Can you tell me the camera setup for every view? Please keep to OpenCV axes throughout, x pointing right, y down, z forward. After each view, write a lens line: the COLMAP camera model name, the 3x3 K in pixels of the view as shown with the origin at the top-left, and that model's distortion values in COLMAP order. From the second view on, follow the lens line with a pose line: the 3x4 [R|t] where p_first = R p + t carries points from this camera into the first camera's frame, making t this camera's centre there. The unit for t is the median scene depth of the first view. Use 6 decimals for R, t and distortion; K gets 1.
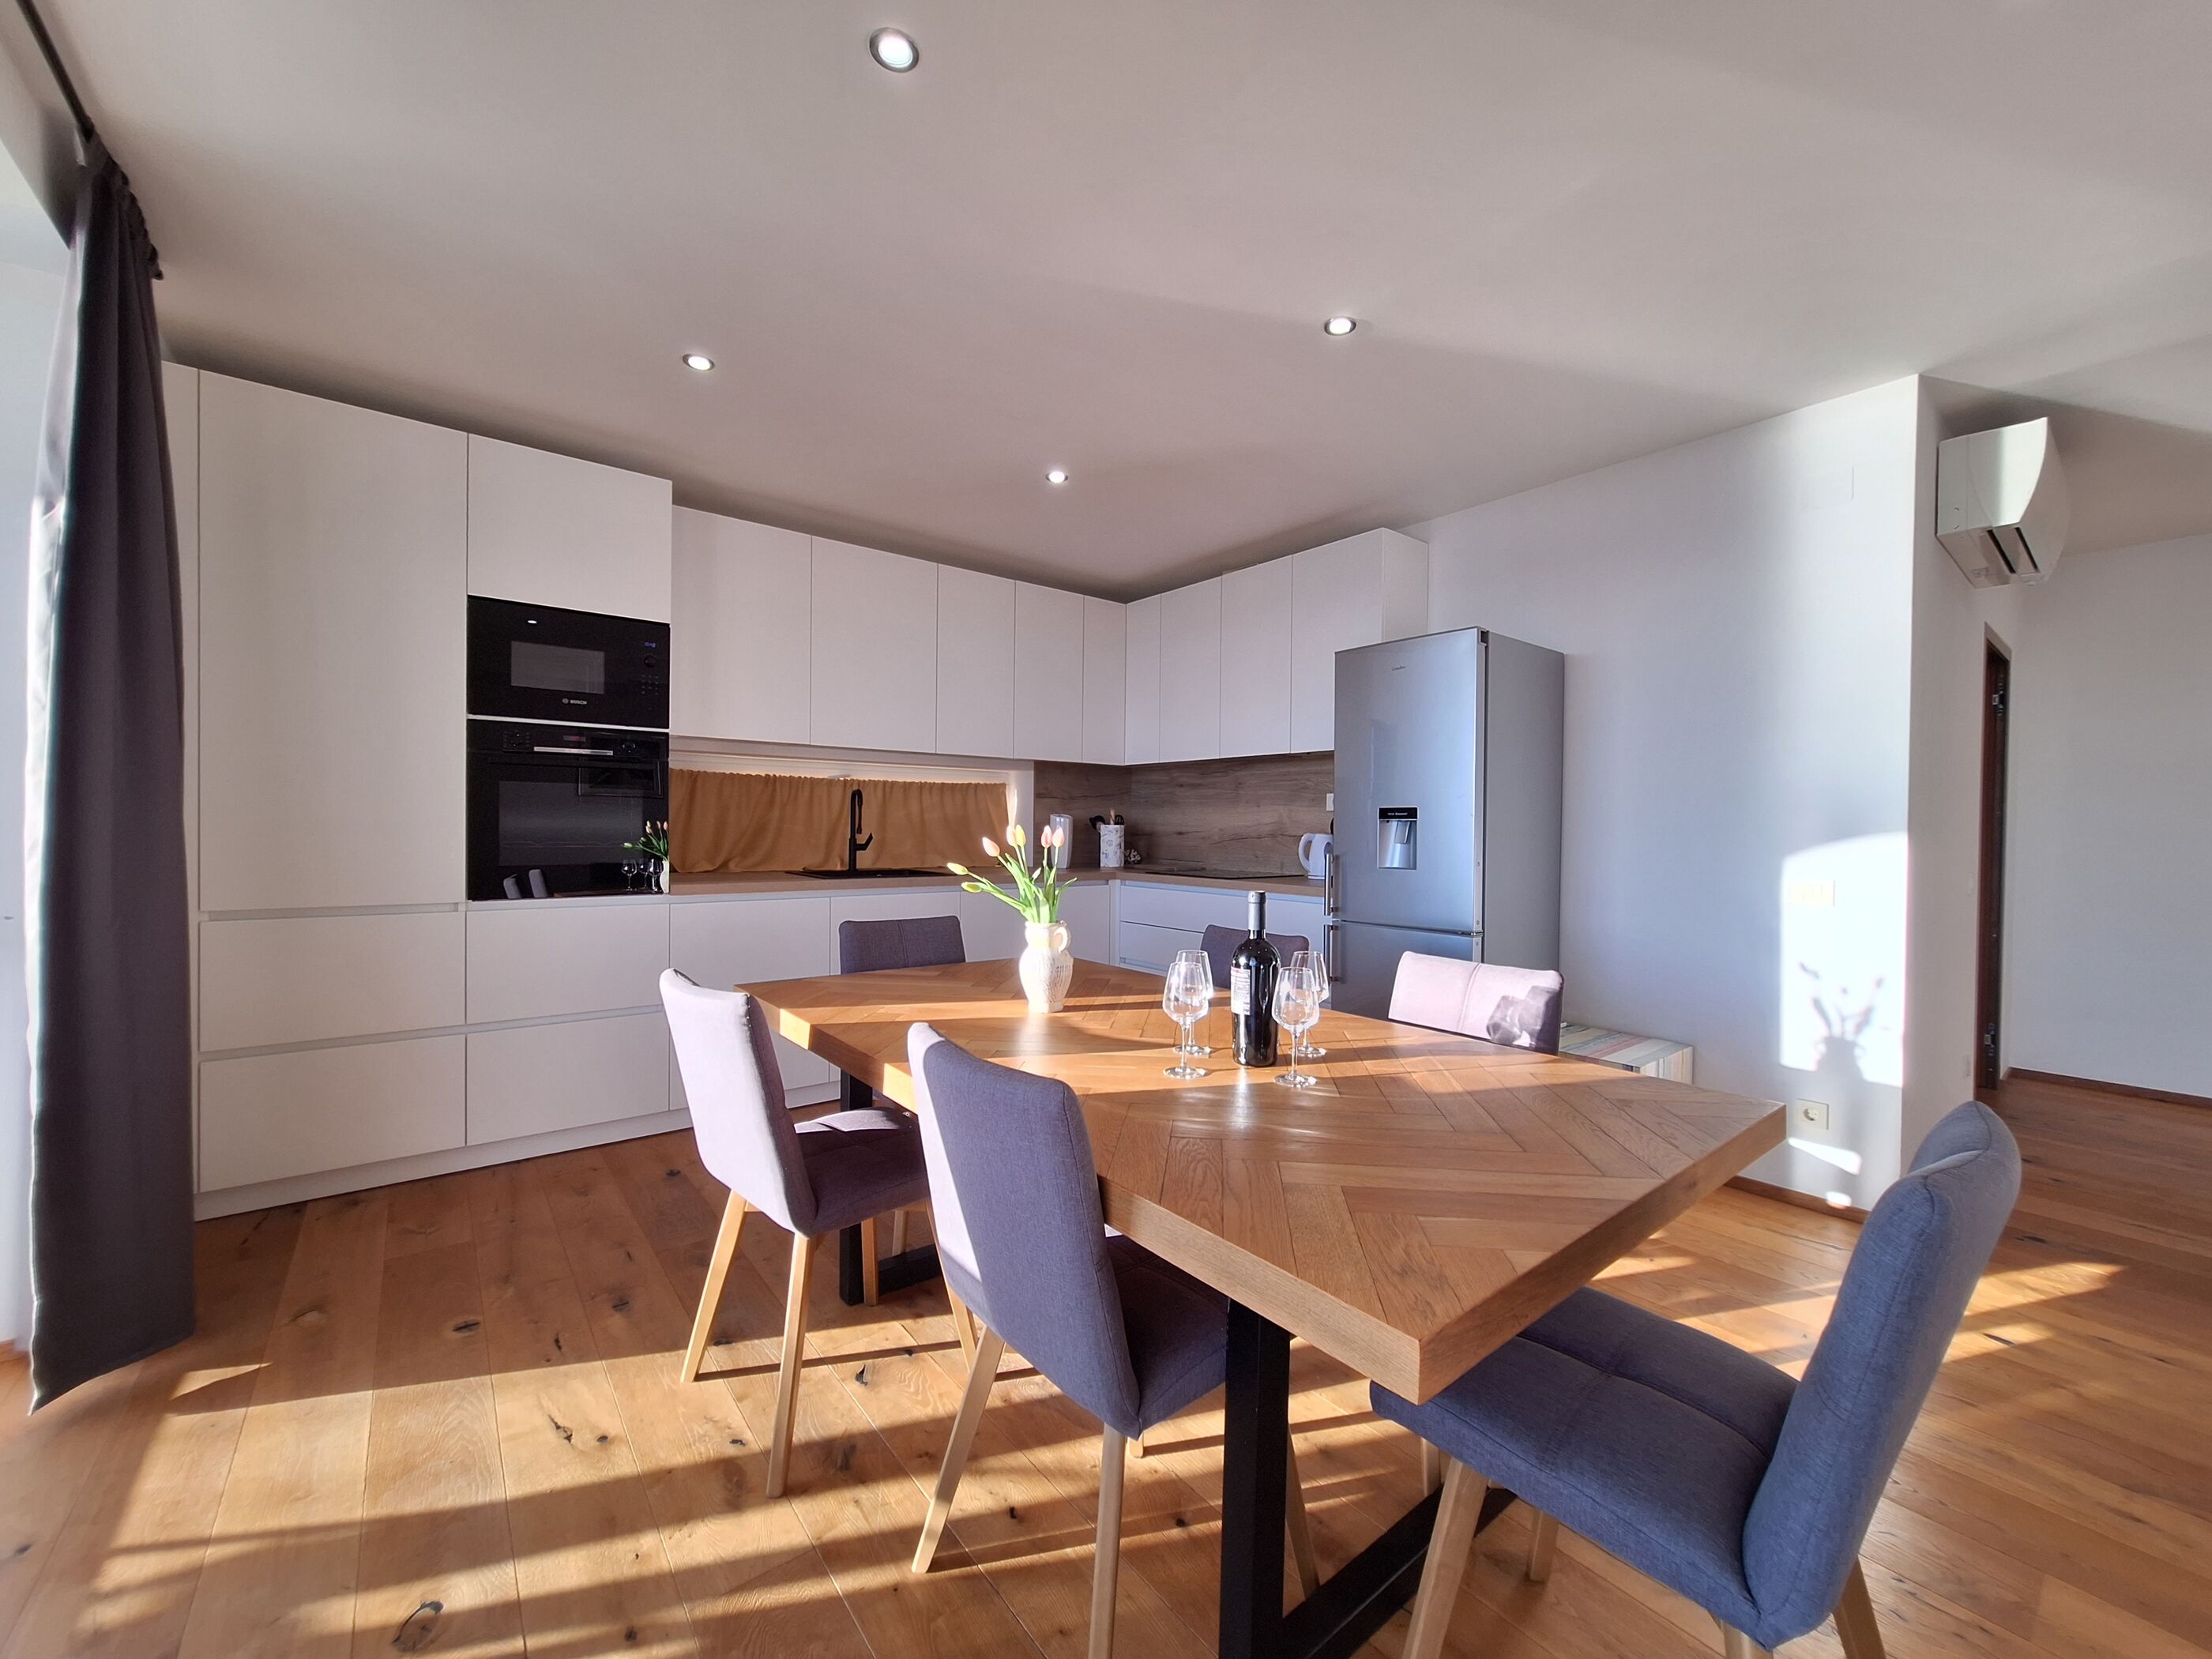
lens RADIAL K [[879.5, 0, 1125.4], [0, 879.5, 838.4], [0, 0, 1]] dist [-0.007761, 0.003104]
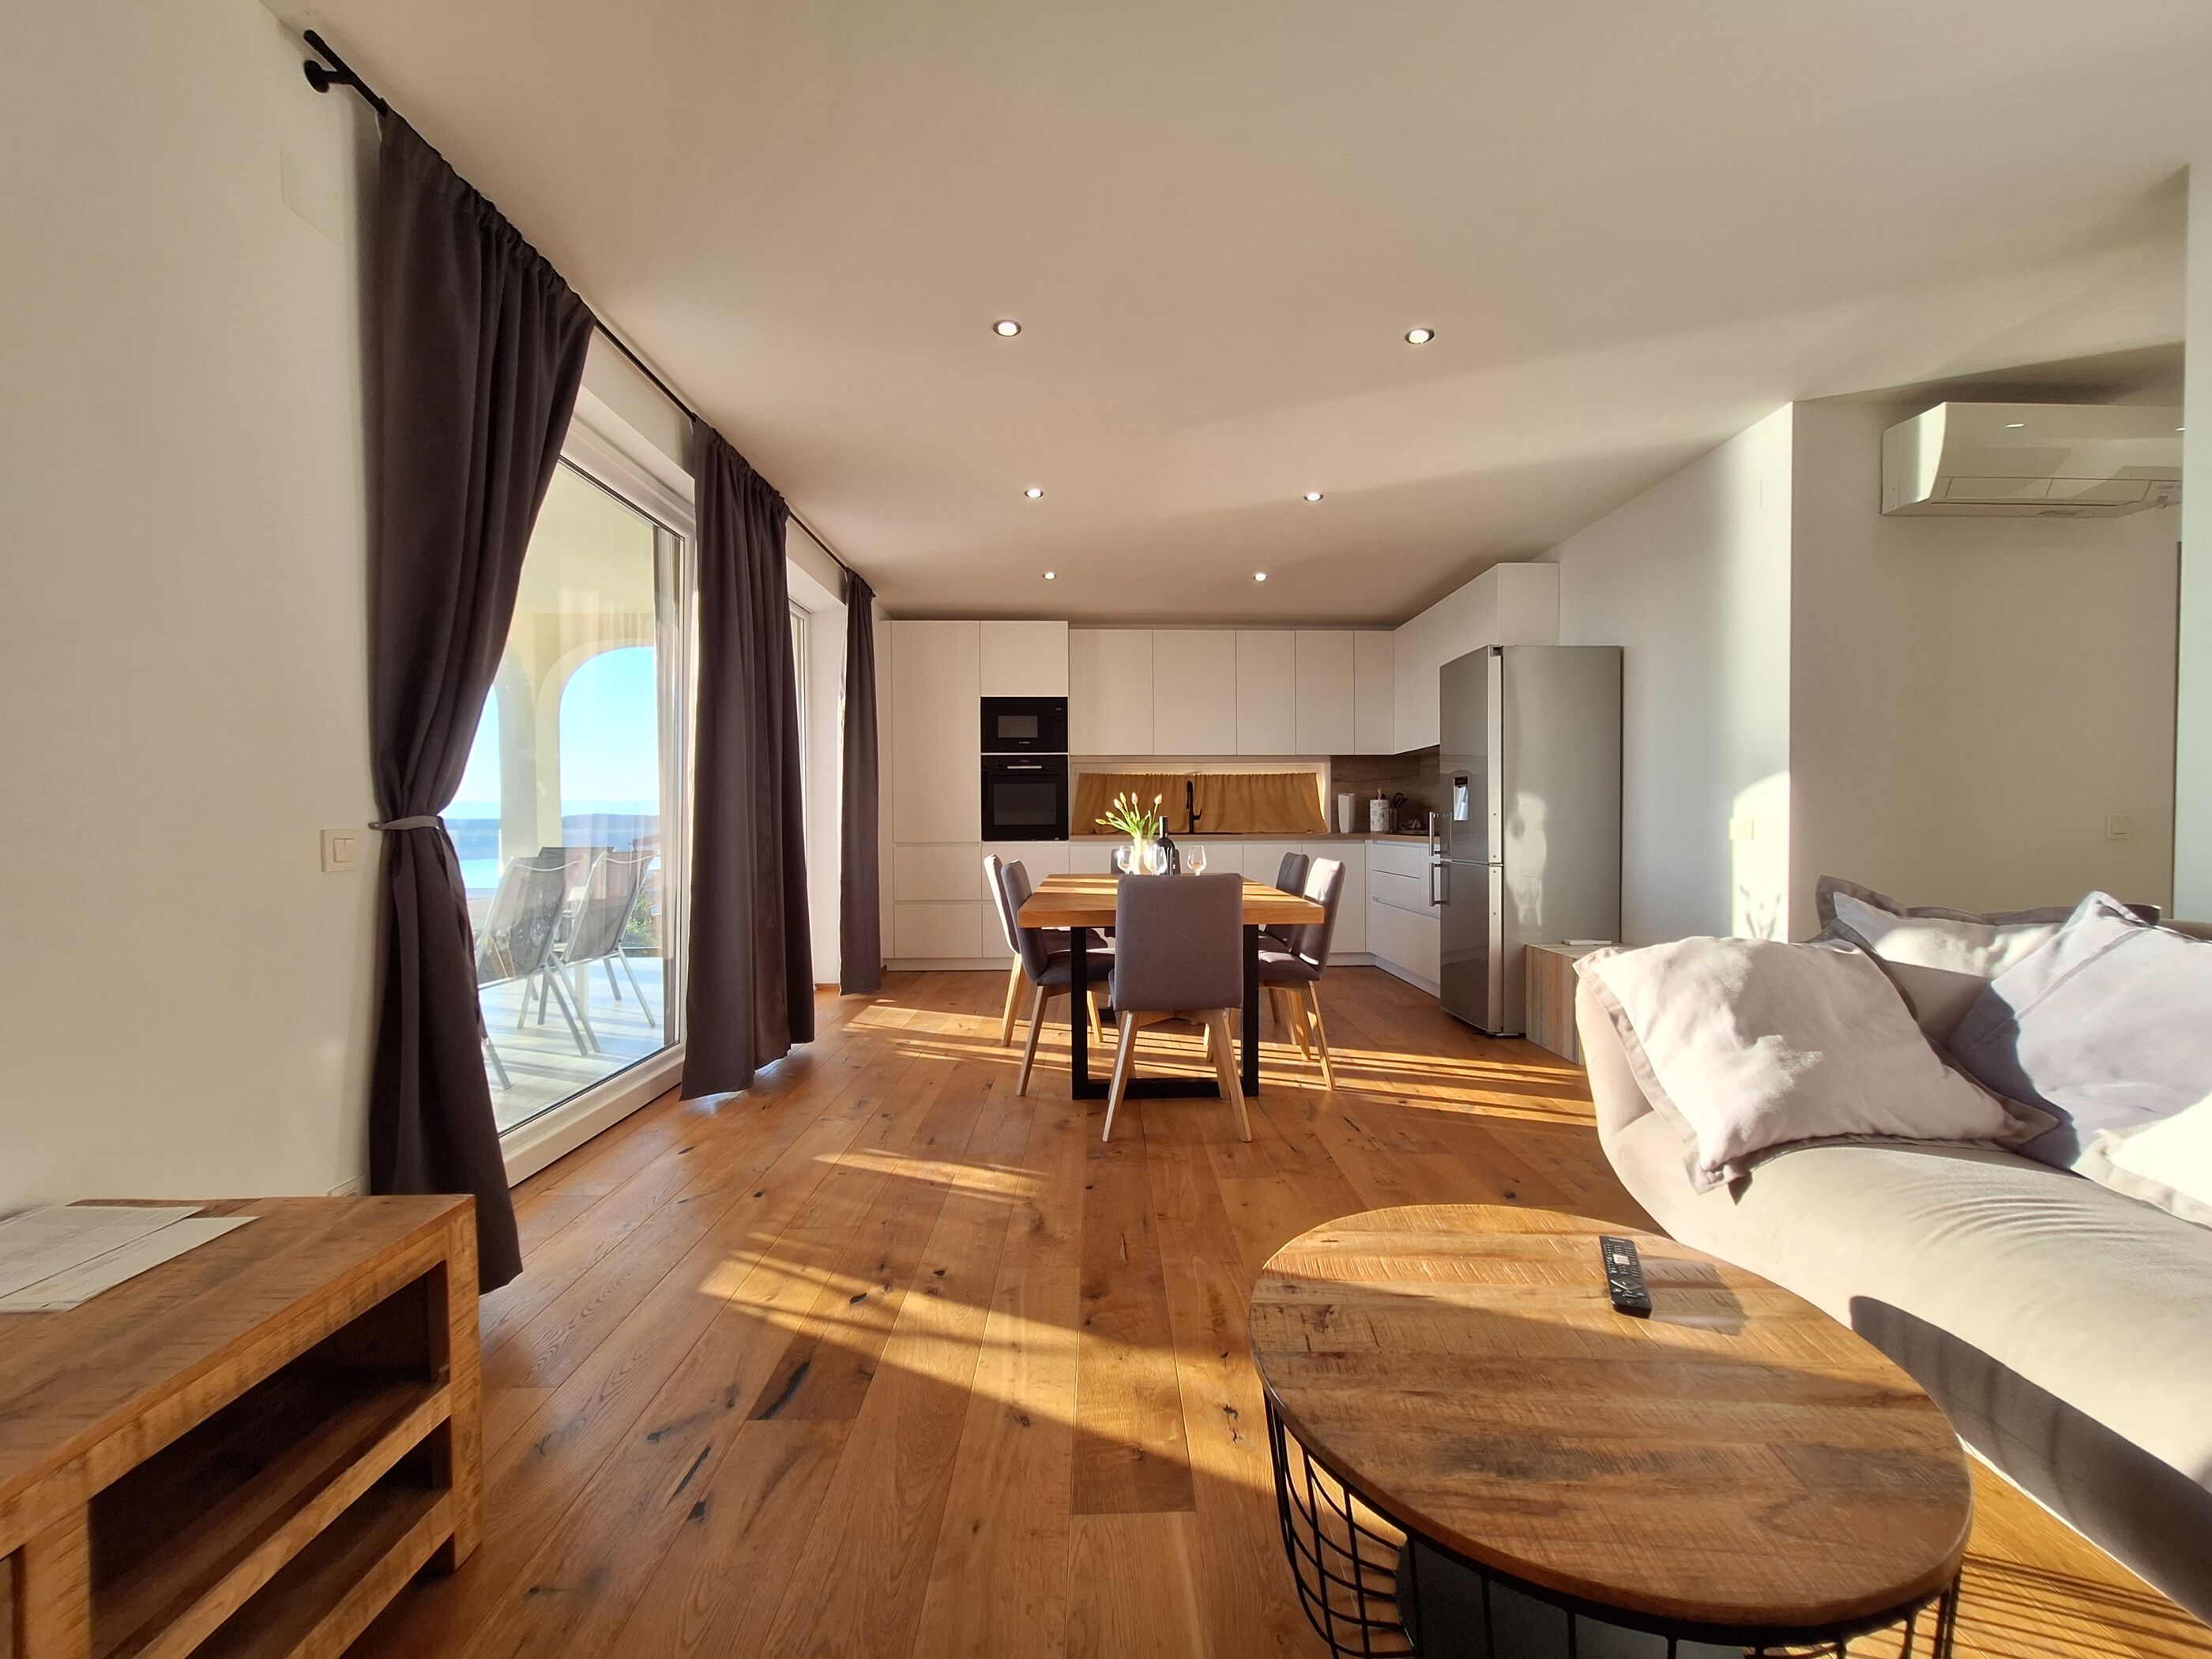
lens RADIAL K [[879.5, 0, 1125.7], [0, 879.5, 840.8], [0, 0, 1]] dist [-0.007761, 0.003104]
pose [[0.797959, -0.003807, -0.602699, 0.692020], [0.007840, 0.999961, 0.004063, 0.055153], [0.602660, -0.007968, 0.797958, -0.418500]]
